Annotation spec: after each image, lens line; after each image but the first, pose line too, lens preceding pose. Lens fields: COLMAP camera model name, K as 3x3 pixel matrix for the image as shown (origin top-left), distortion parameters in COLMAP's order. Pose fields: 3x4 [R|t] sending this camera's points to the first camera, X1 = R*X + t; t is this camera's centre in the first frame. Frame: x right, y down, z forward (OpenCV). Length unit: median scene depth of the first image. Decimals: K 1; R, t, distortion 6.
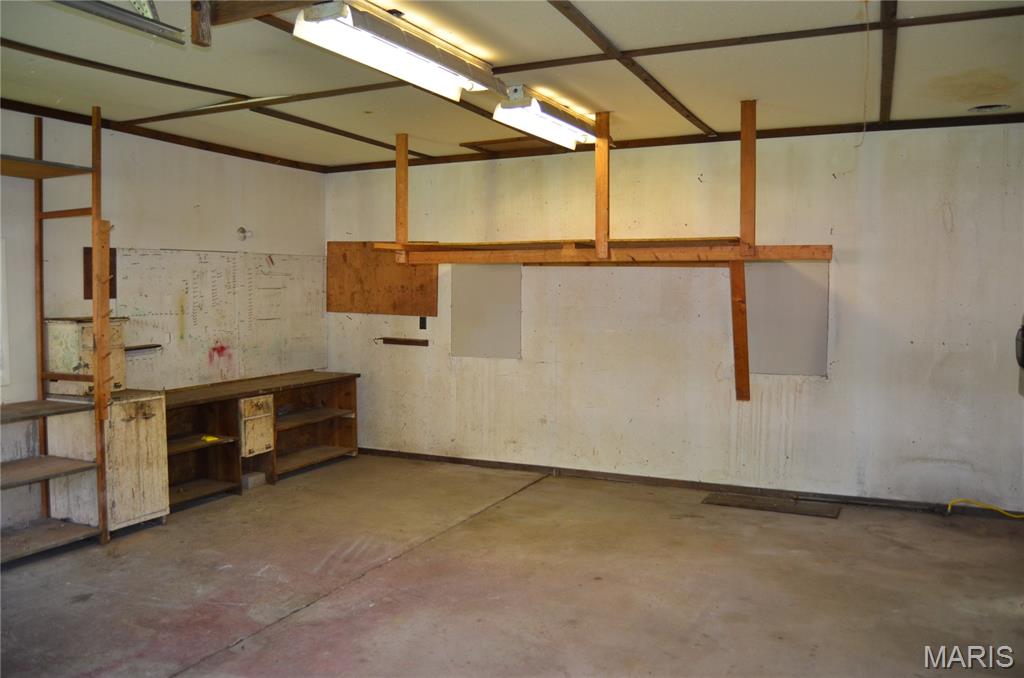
lens RADIAL K [[804.6, 0, 511.6], [0, 804.6, 337.6], [0, 0, 1]] dist [-0.082810, 0.024468]
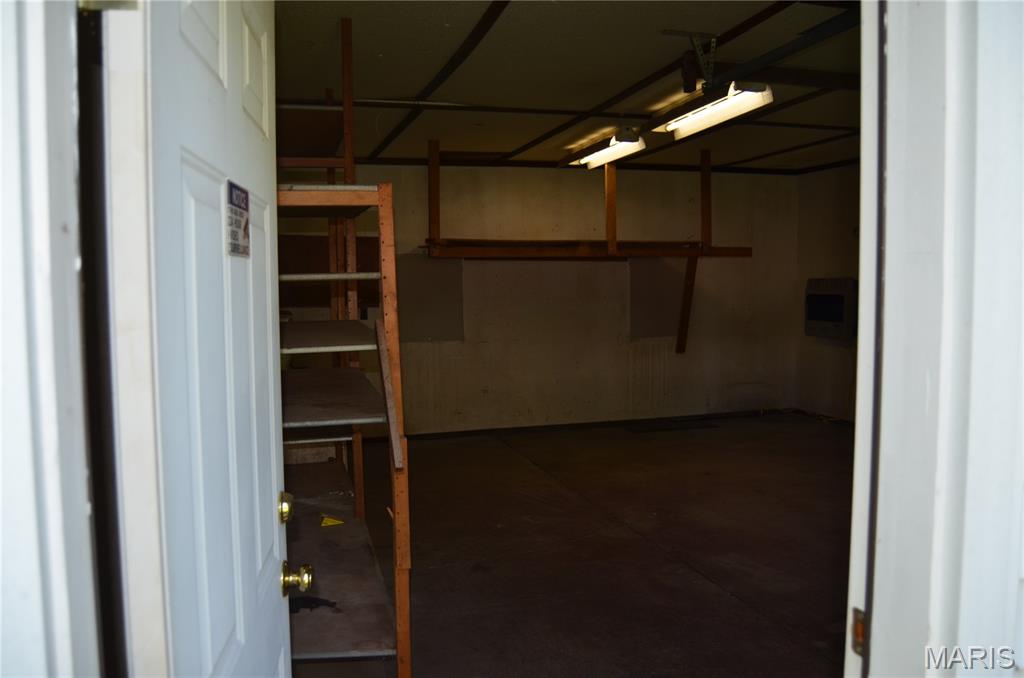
lens RADIAL K [[804.6, 0, 510.6], [0, 804.6, 338.4], [0, 0, 1]] dist [-0.082810, 0.024468]
pose [[0.748270, -0.060312, 0.660647, -0.807293], [0.056288, 0.998040, 0.027360, -0.004939], [-0.661002, 0.016714, 0.750198, 0.097332]]
